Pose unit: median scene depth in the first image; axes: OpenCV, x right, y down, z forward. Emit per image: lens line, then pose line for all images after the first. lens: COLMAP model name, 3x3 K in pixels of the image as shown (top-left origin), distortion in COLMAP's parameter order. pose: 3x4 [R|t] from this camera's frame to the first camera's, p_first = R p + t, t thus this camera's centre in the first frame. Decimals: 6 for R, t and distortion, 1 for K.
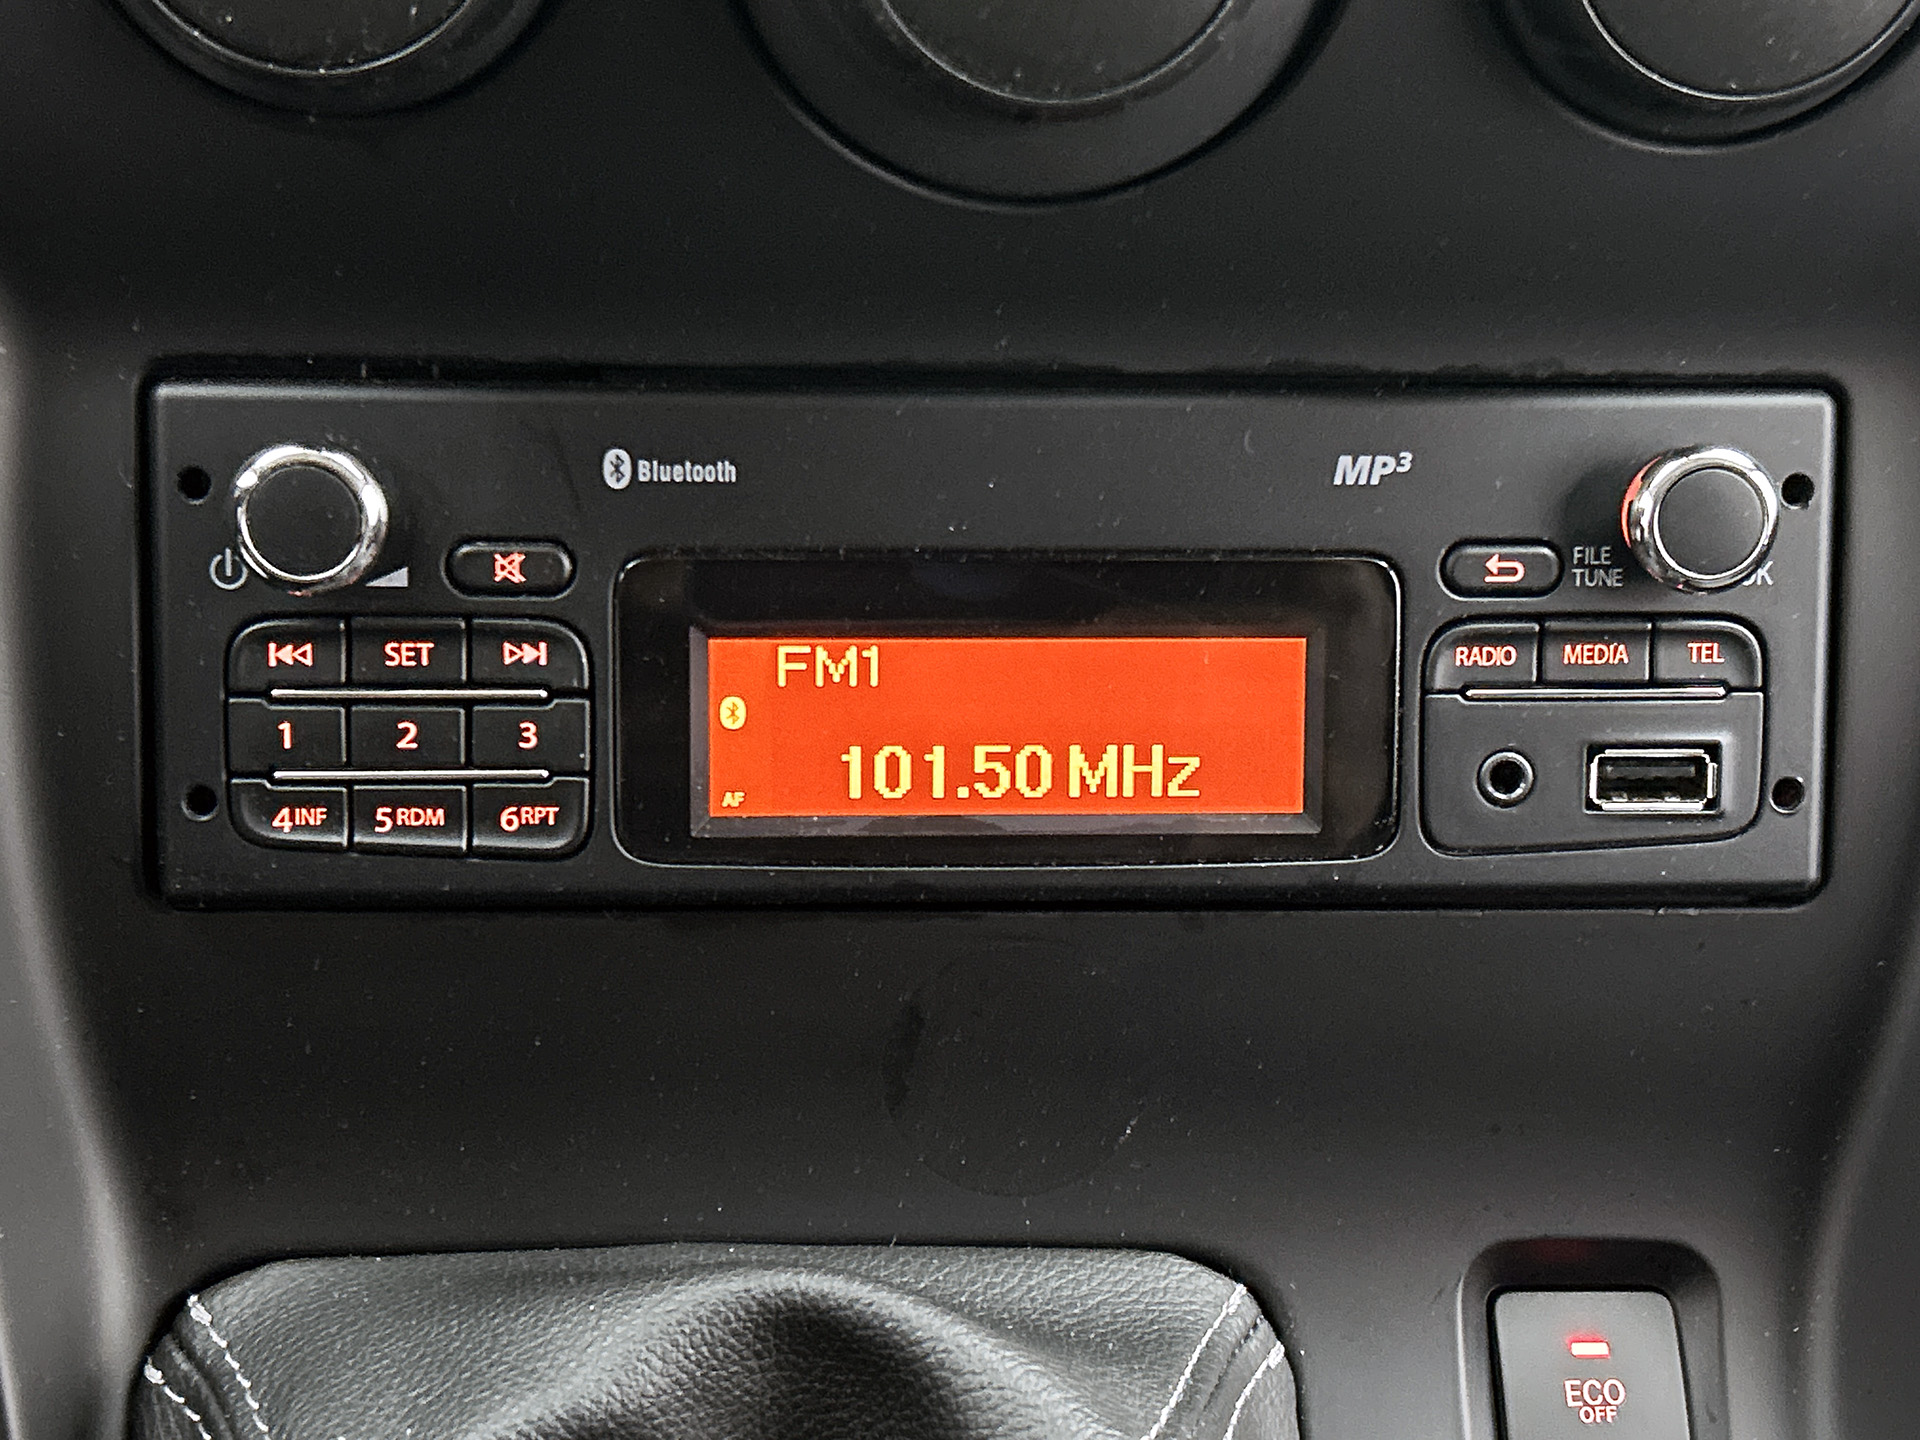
lens RADIAL K [[2949.4, 0, 969.2], [0, 2949.4, 720.9], [0, 0, 1]] dist [0.242767, -1.099455]
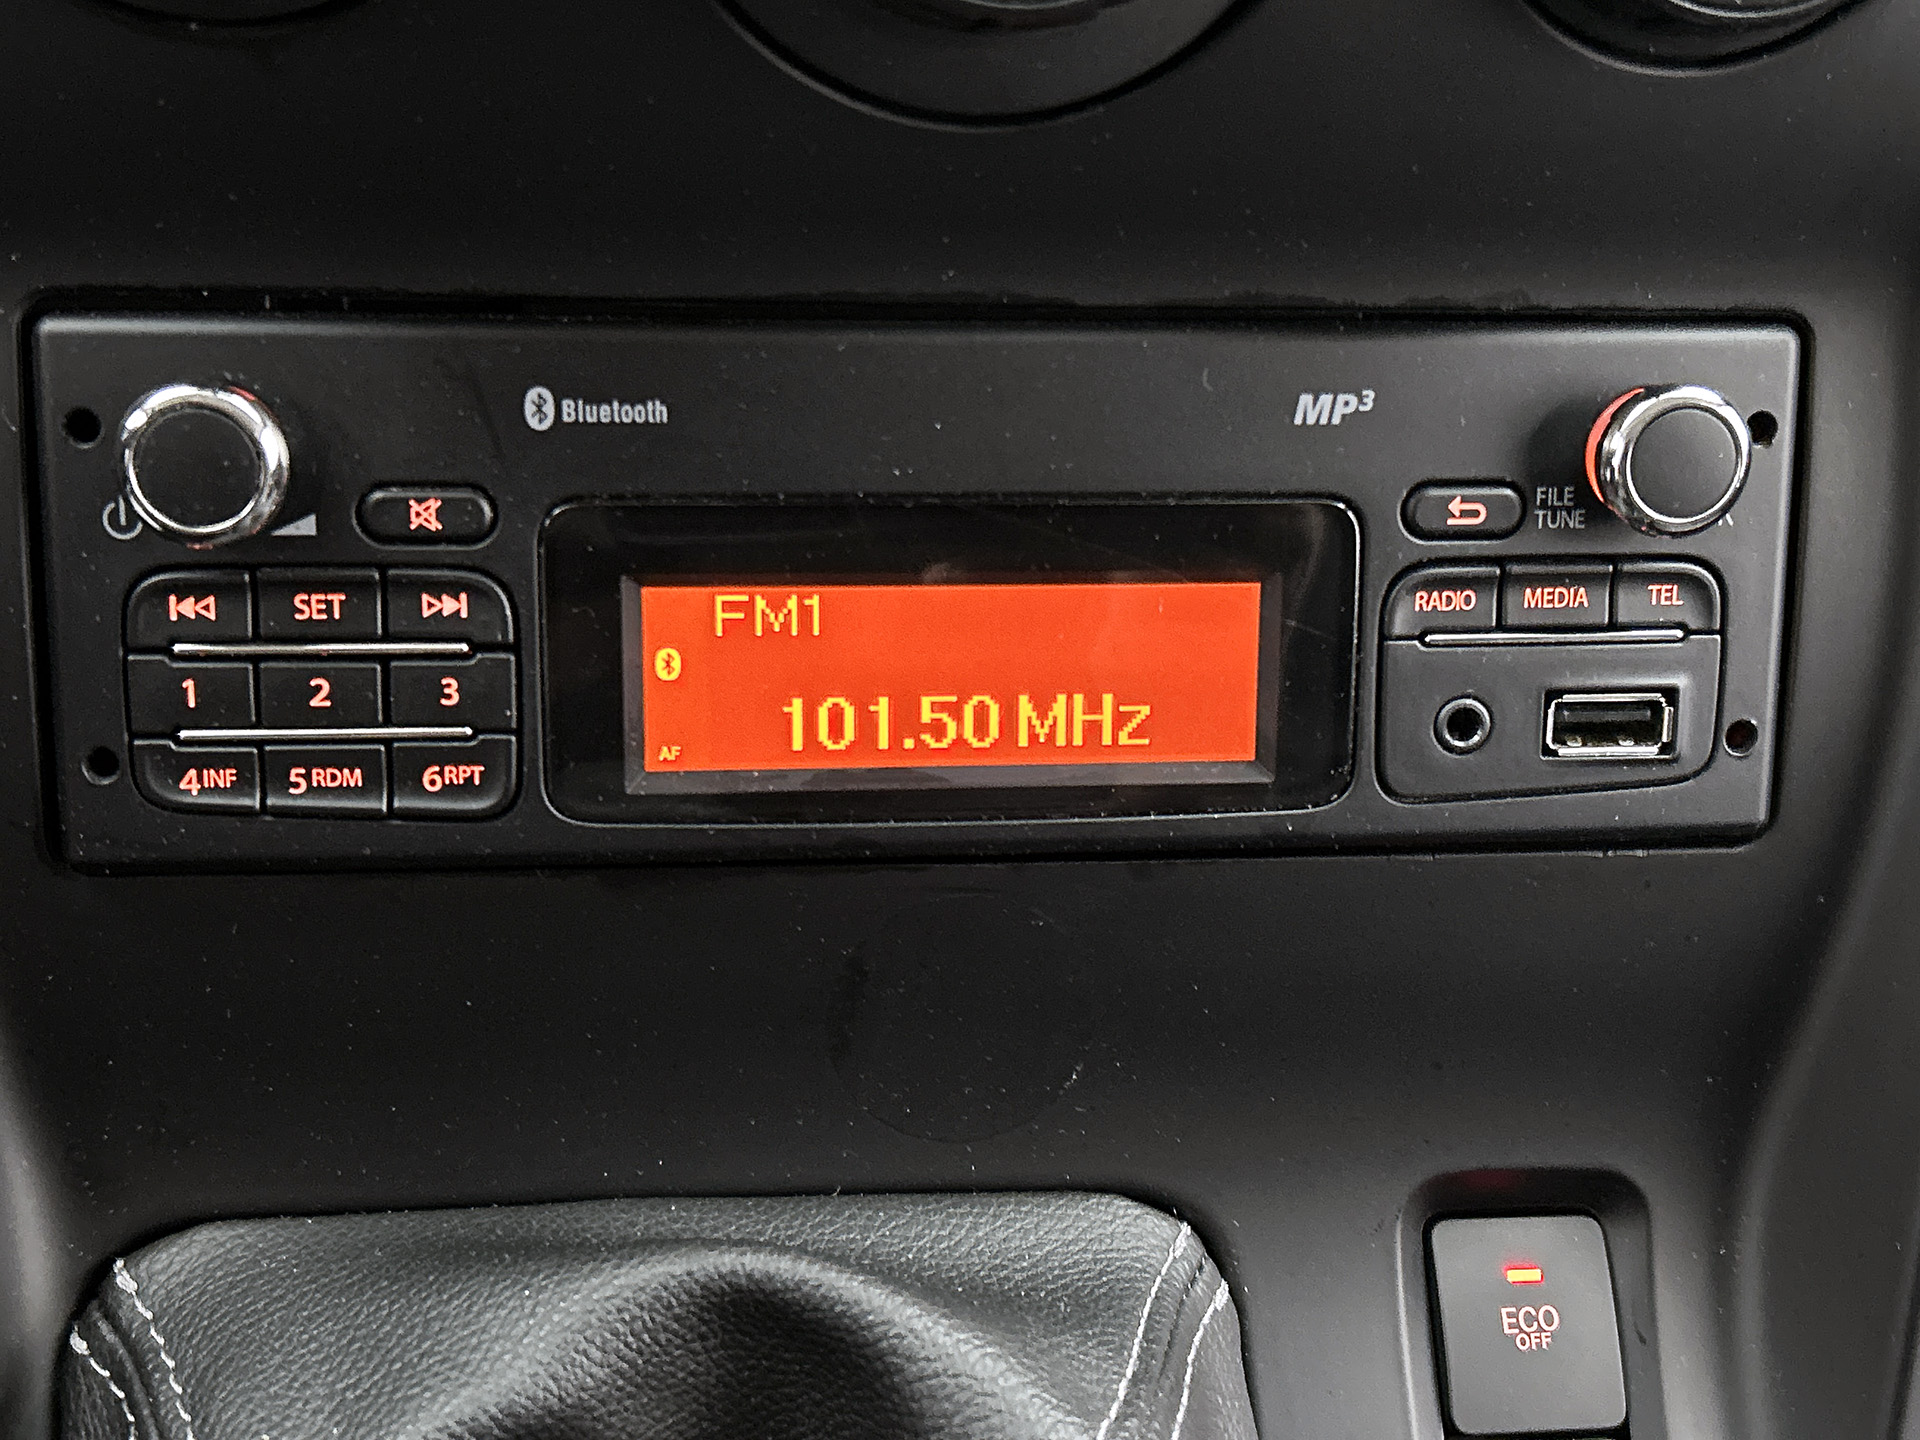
lens RADIAL K [[2286.9, 0, 970.8], [0, 2286.9, 715.2], [0, 0, 1]] dist [0.167807, -0.573945]
pose [[0.998783, -0.006845, 0.048838, -0.018616], [0.003175, 0.997192, 0.074823, -0.041966], [-0.049213, -0.074577, 0.996000, 0.257432]]
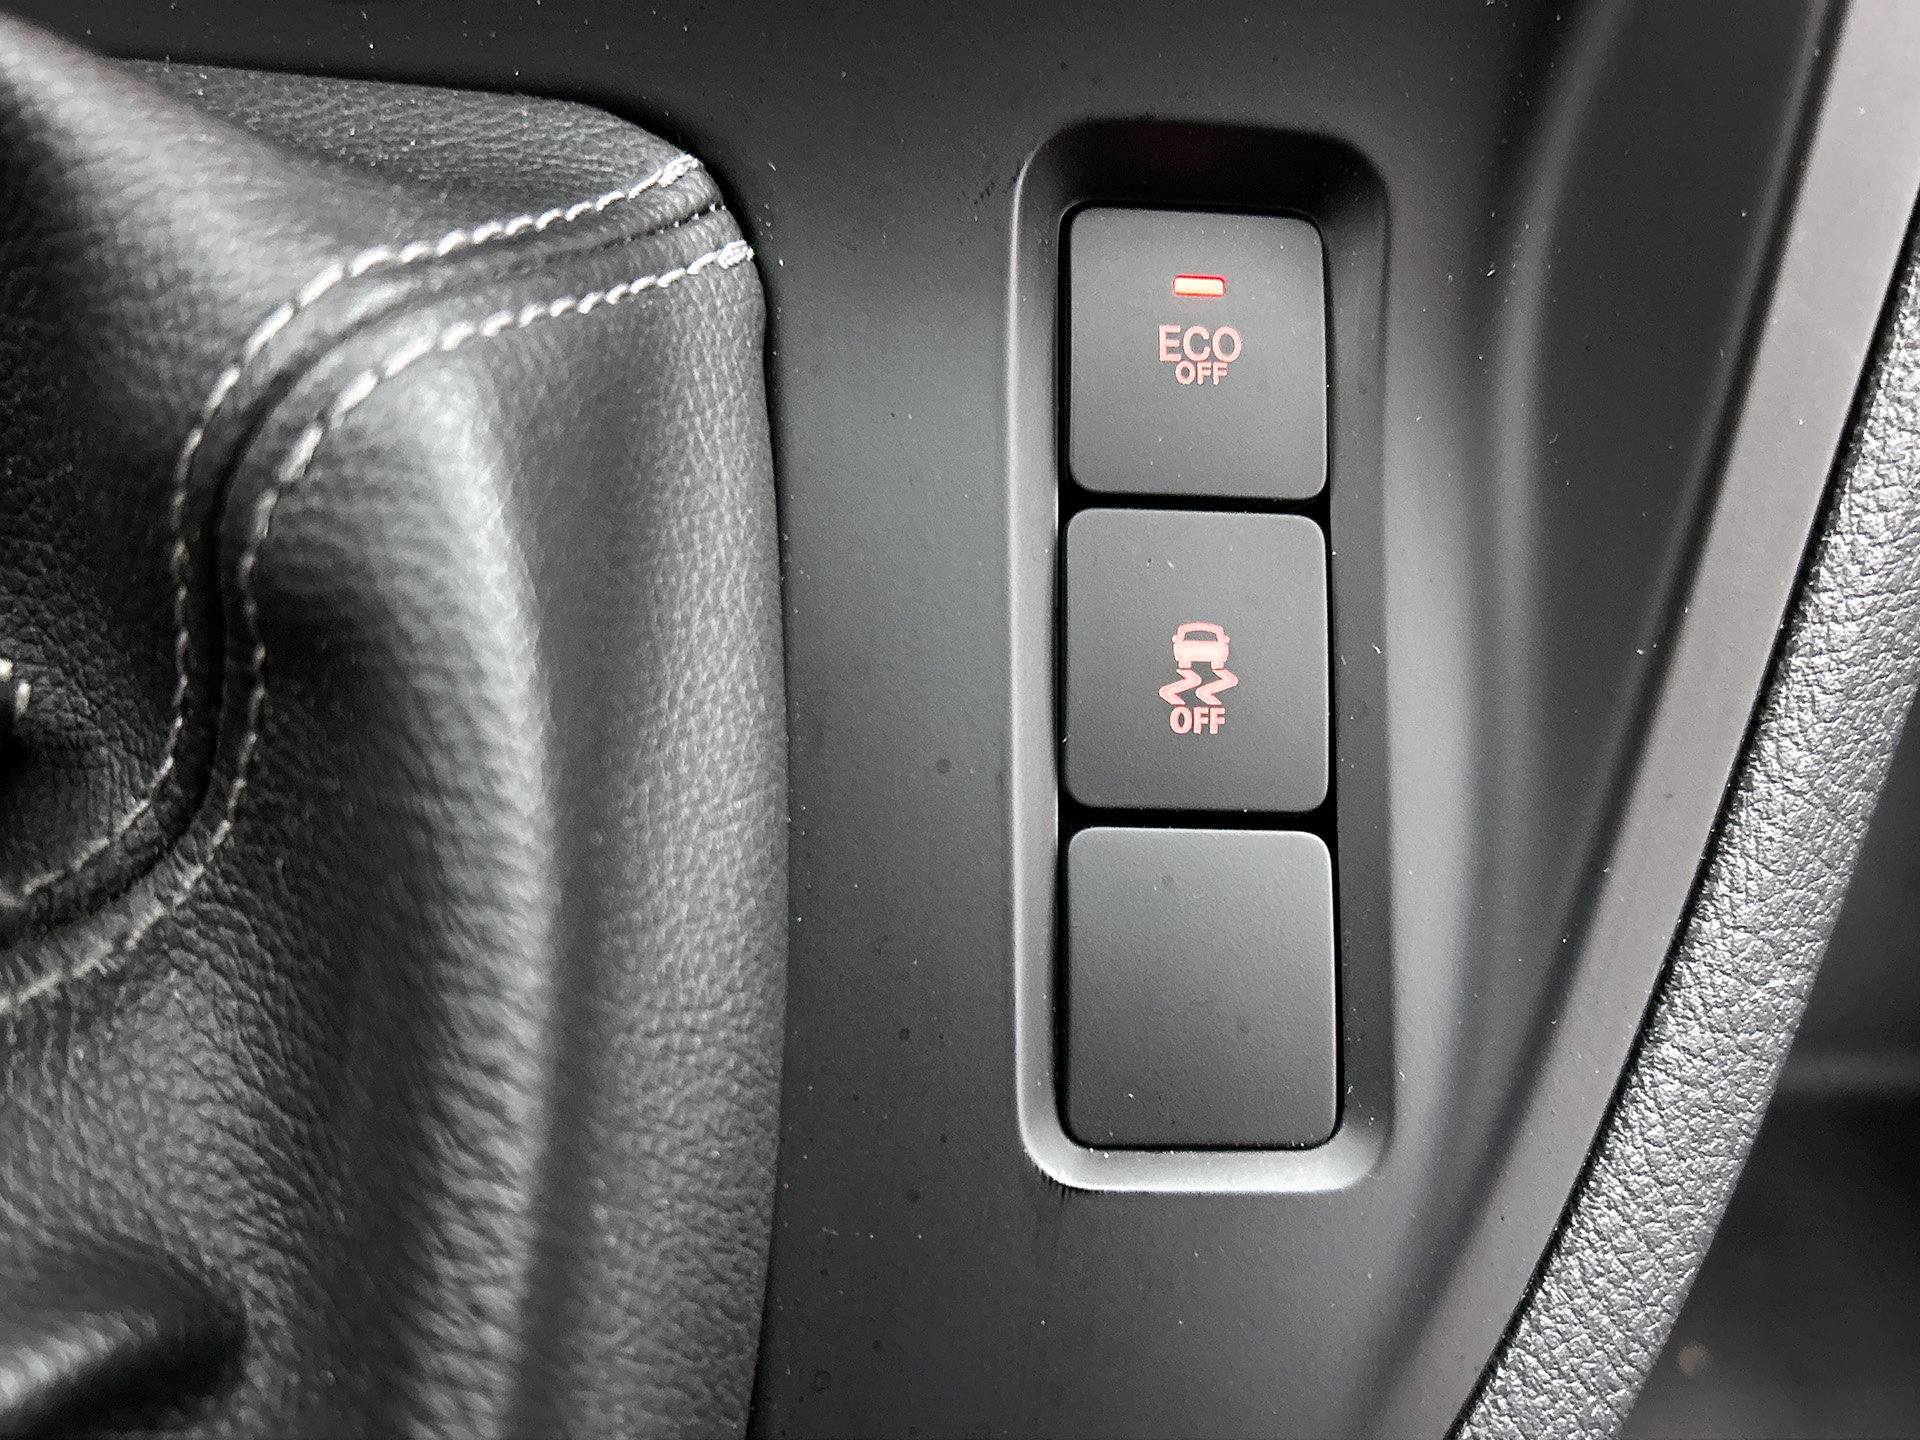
lens RADIAL K [[1815.0, 0, 960.0], [0, 1815.0, 720.0], [0, 0, 1]] dist [-0.002093, -0.001510]
pose [[0.999199, 0.039597, 0.005844, 0.163965], [-0.039888, 0.972979, 0.227421, 0.230447], [0.003319, -0.227472, 0.973779, 0.598940]]
